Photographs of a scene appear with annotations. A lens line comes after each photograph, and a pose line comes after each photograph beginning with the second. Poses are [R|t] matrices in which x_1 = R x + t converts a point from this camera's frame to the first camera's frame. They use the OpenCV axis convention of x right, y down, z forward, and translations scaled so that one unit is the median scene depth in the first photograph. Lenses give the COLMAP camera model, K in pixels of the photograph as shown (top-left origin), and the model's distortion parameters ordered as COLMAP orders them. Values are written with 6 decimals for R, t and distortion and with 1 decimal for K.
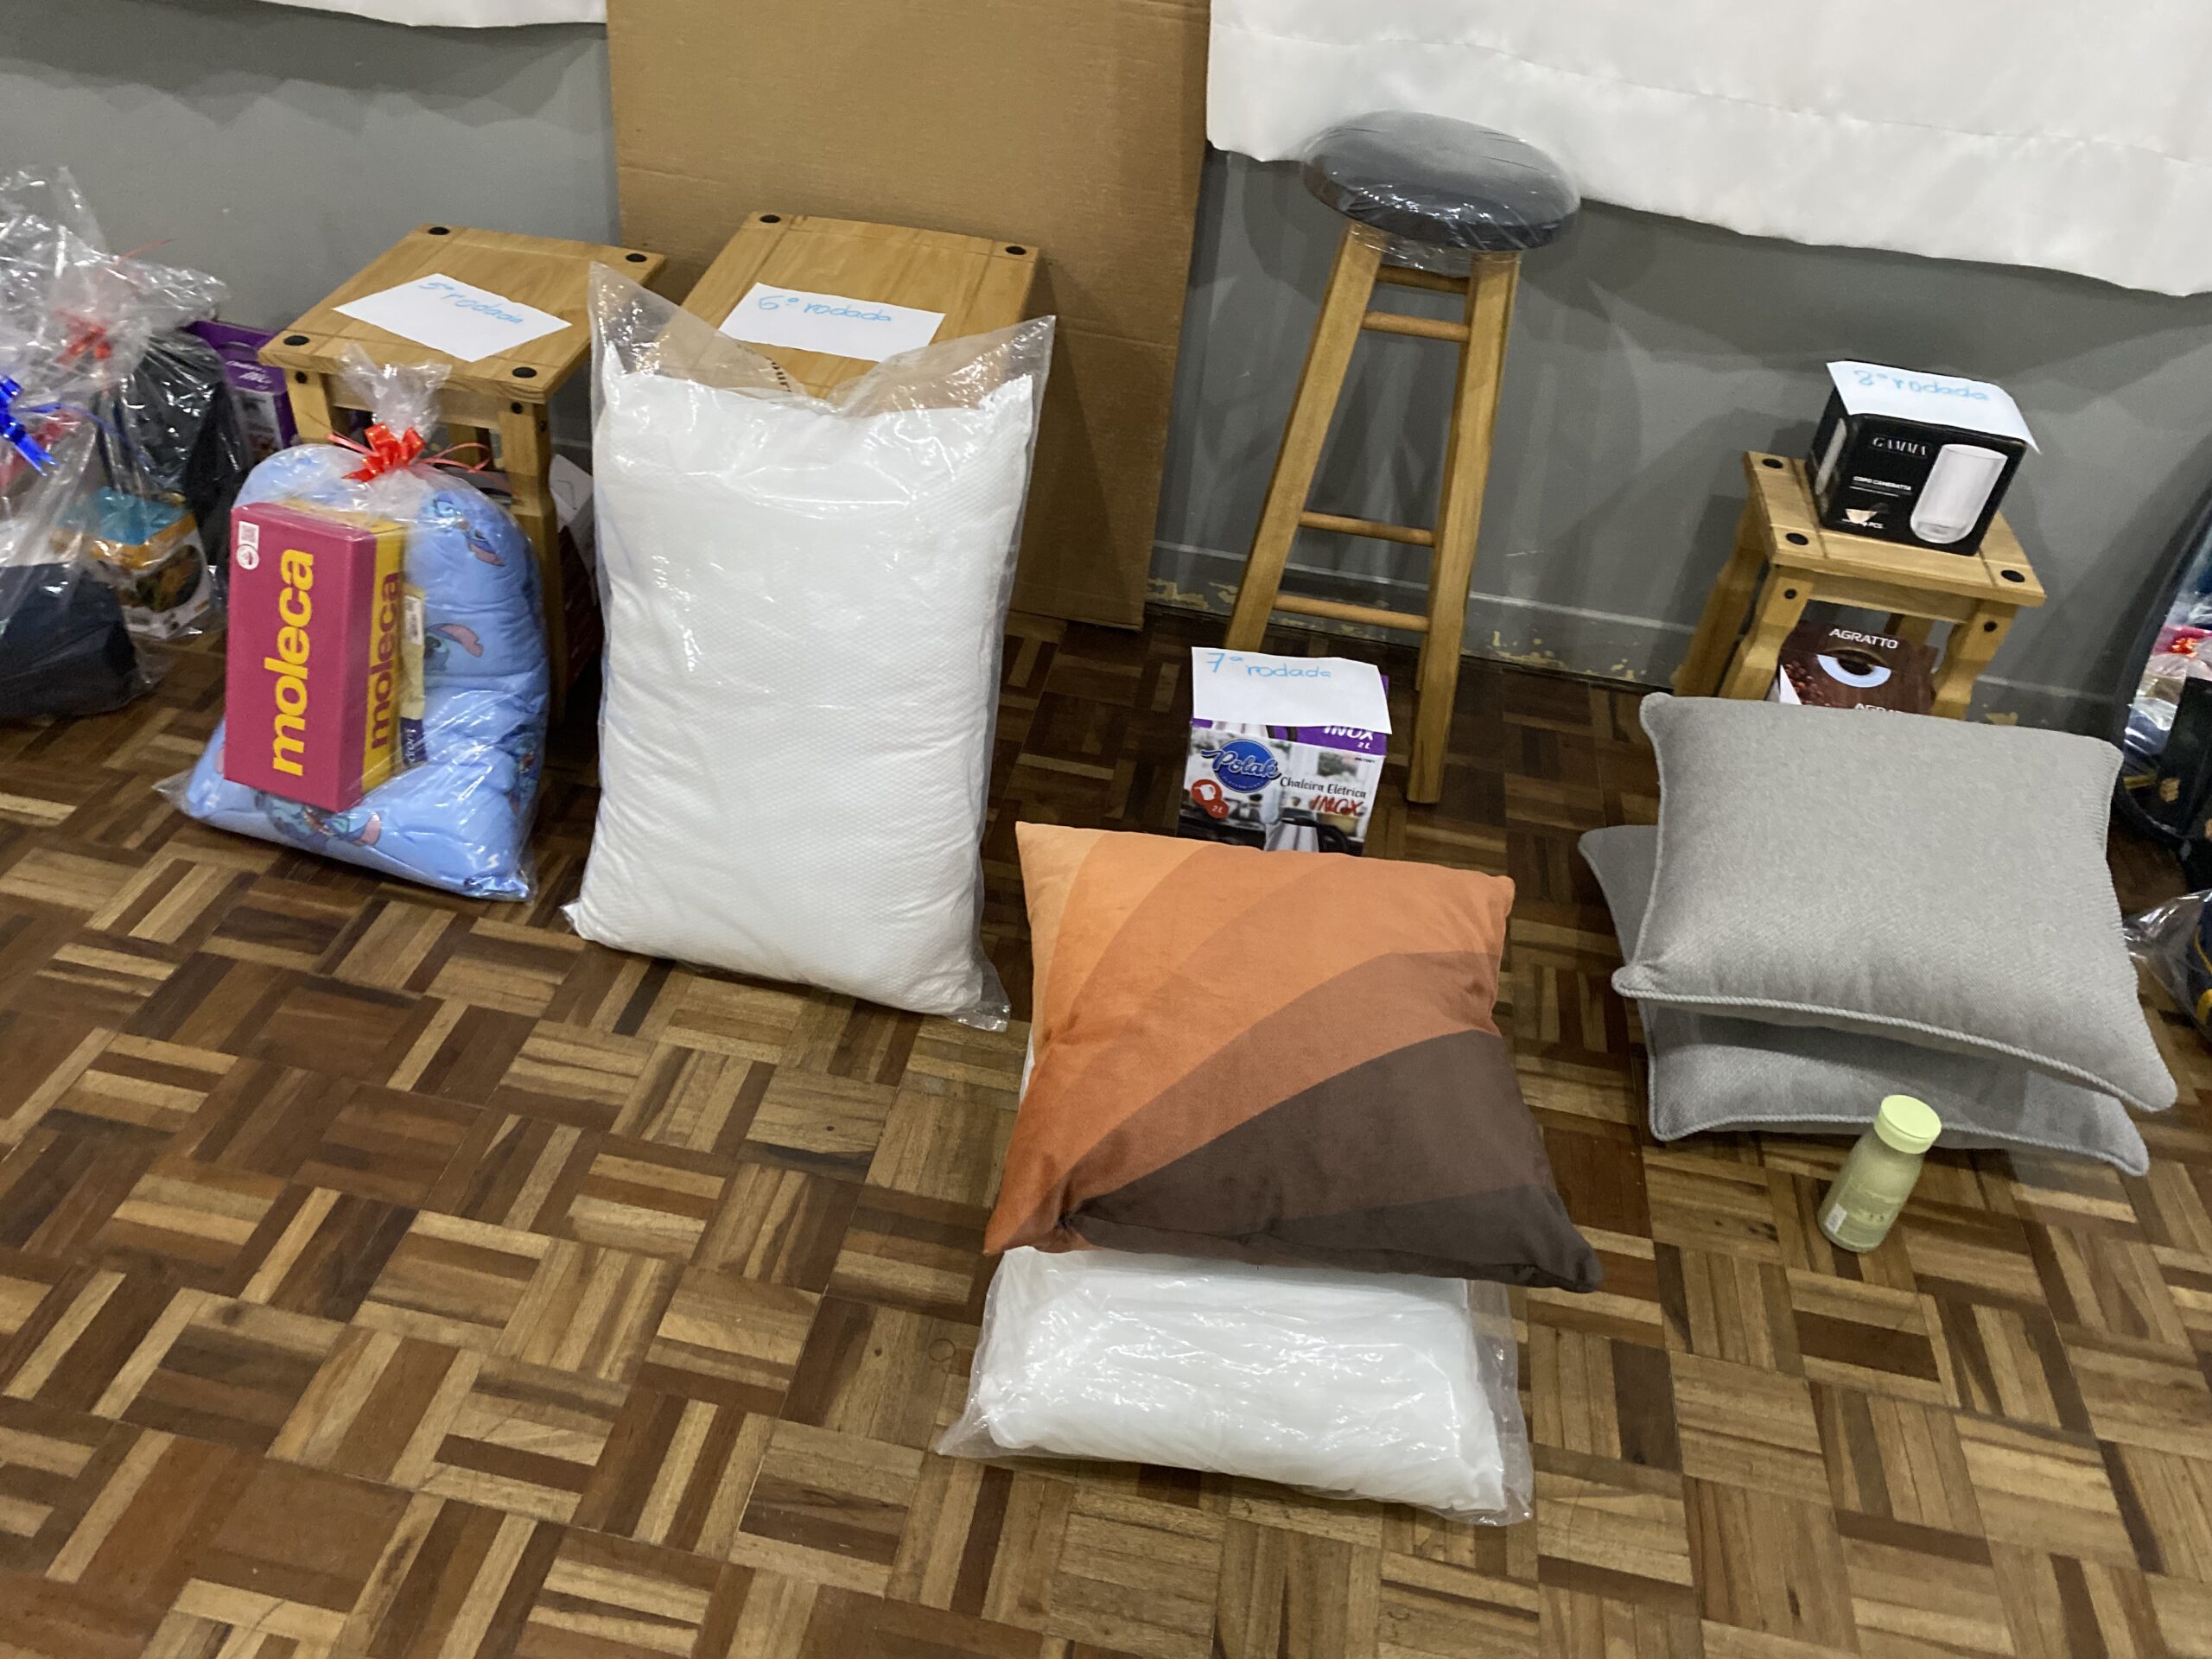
lens RADIAL K [[1686.7, 0, 1097.2], [0, 1686.7, 817.8], [0, 0, 1]] dist [0.024356, -0.028179]
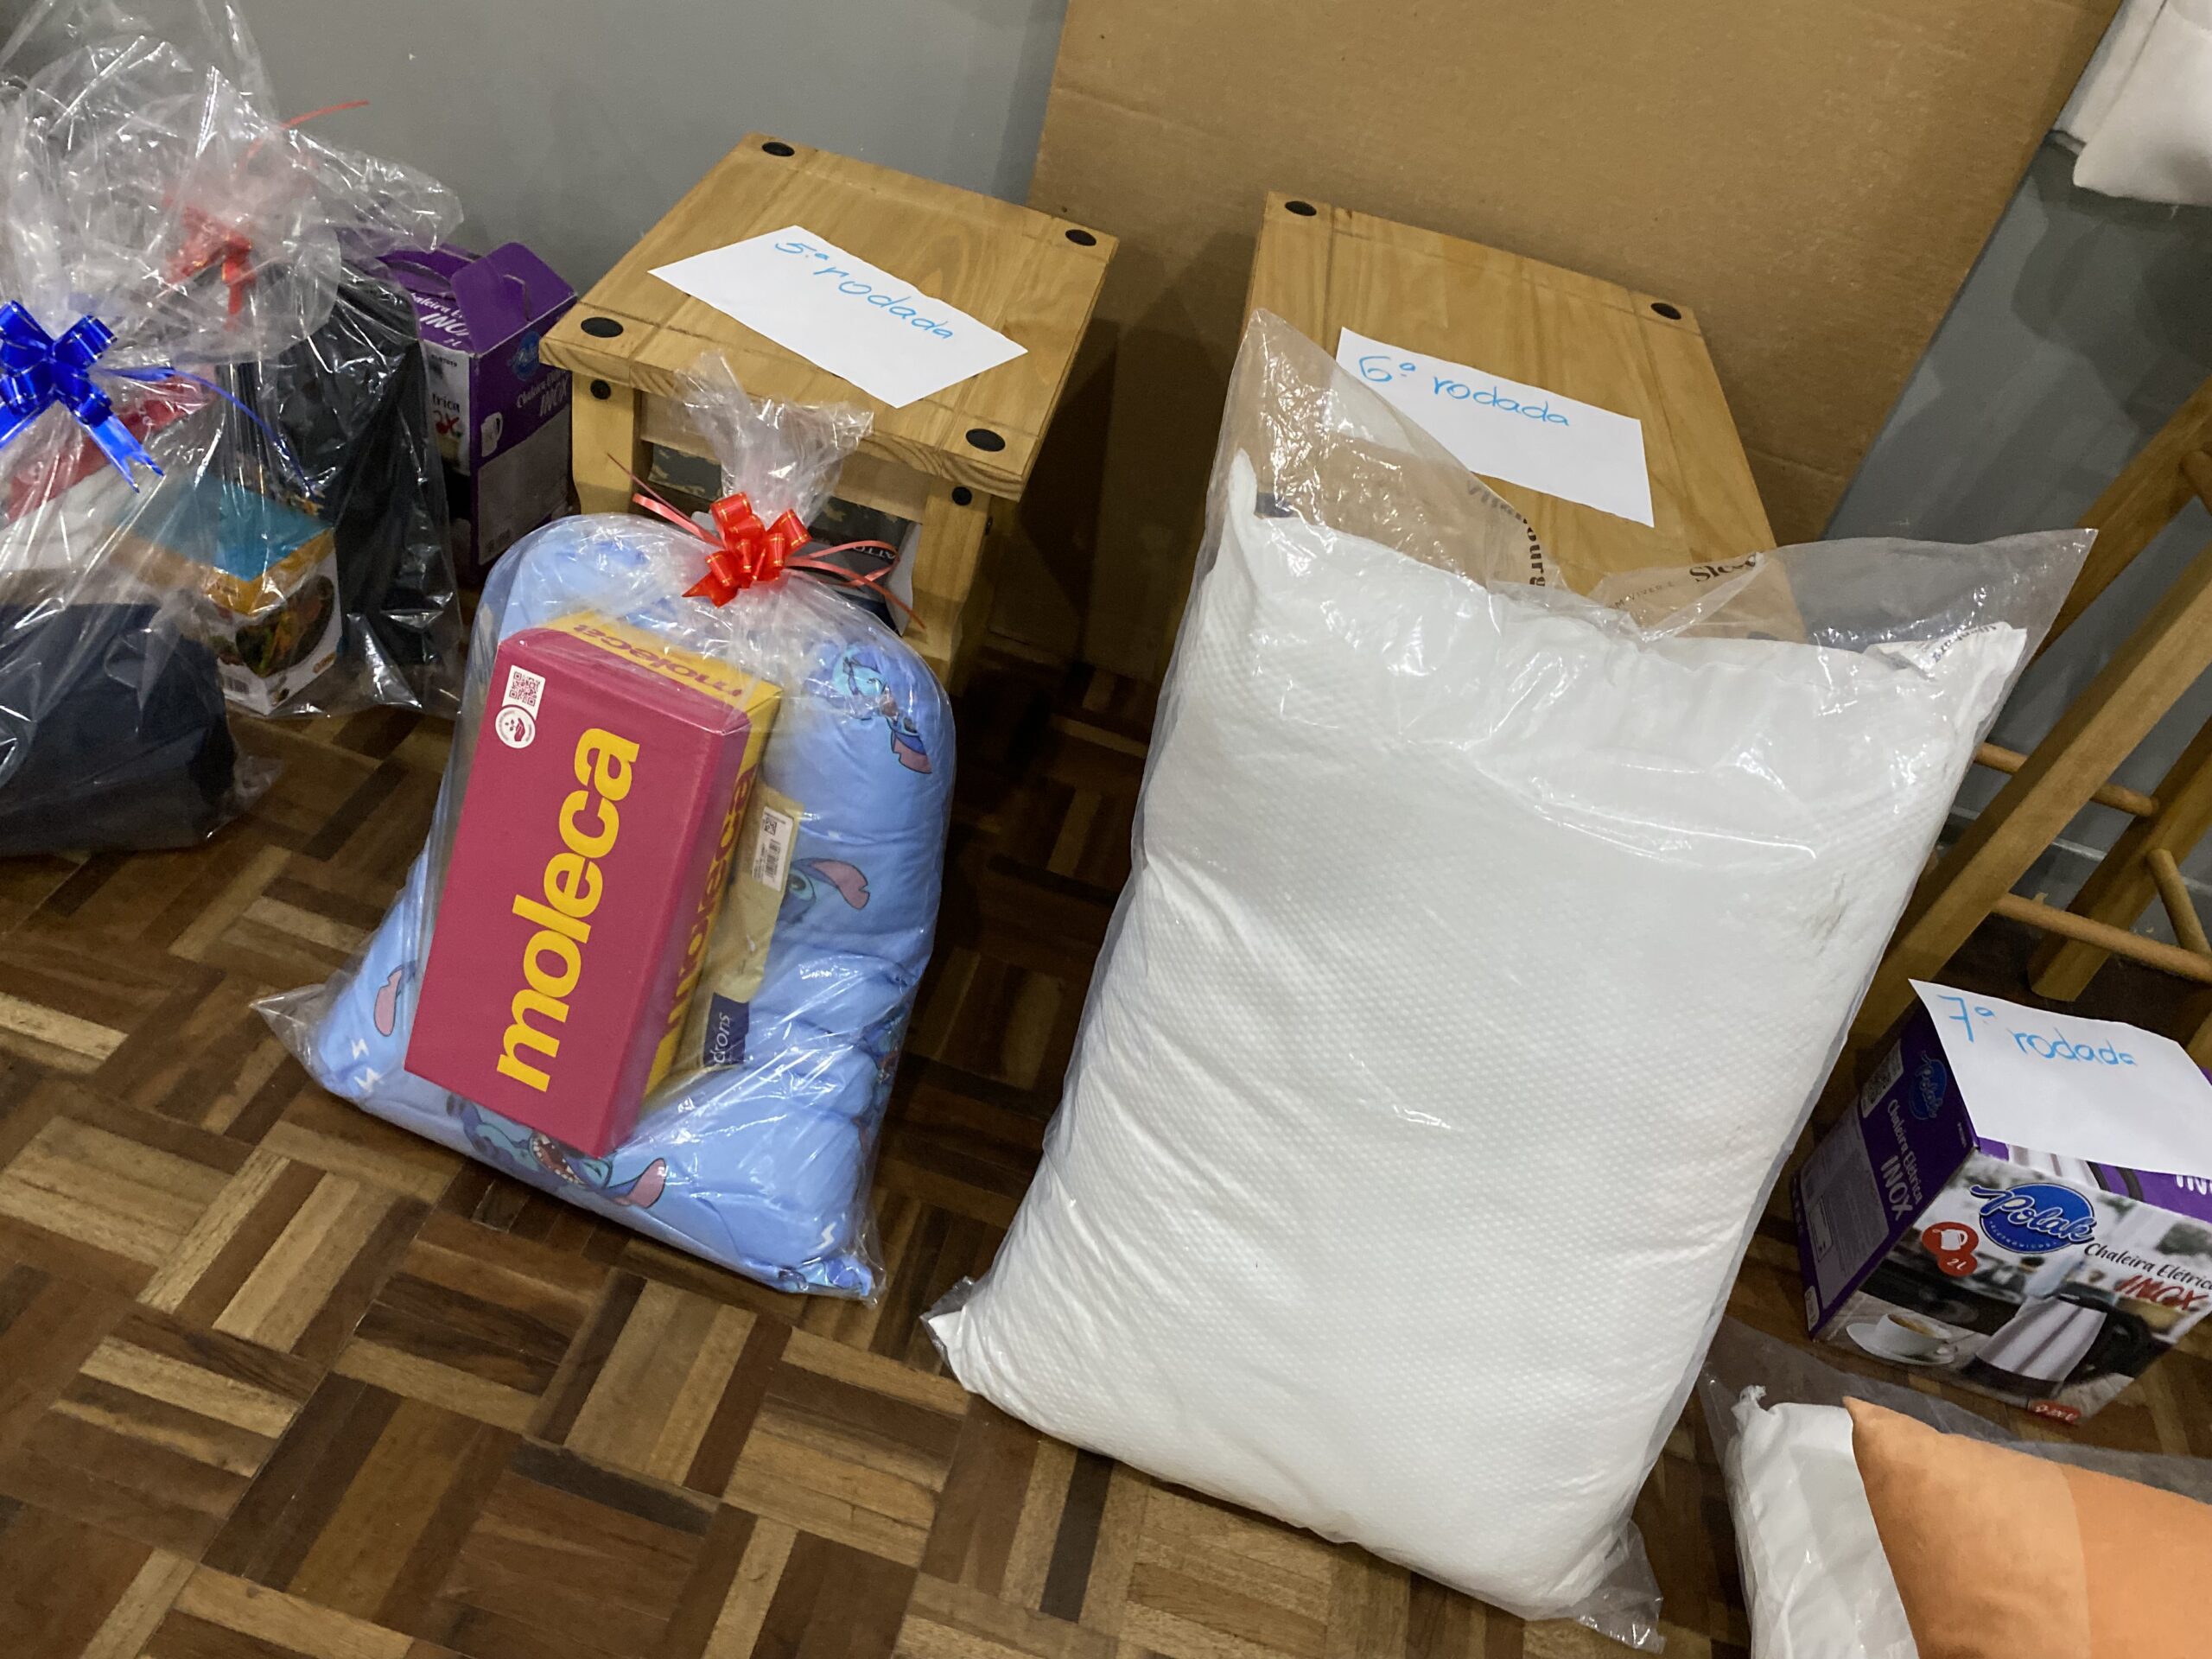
lens RADIAL K [[1686.7, 0, 1102.9], [0, 1686.7, 811.6], [0, 0, 1]] dist [0.024356, -0.028179]
pose [[0.990532, 0.128442, 0.048459, -0.306079], [-0.130277, 0.990794, 0.036810, -0.158636], [-0.043285, -0.042775, 0.998147, 0.396652]]
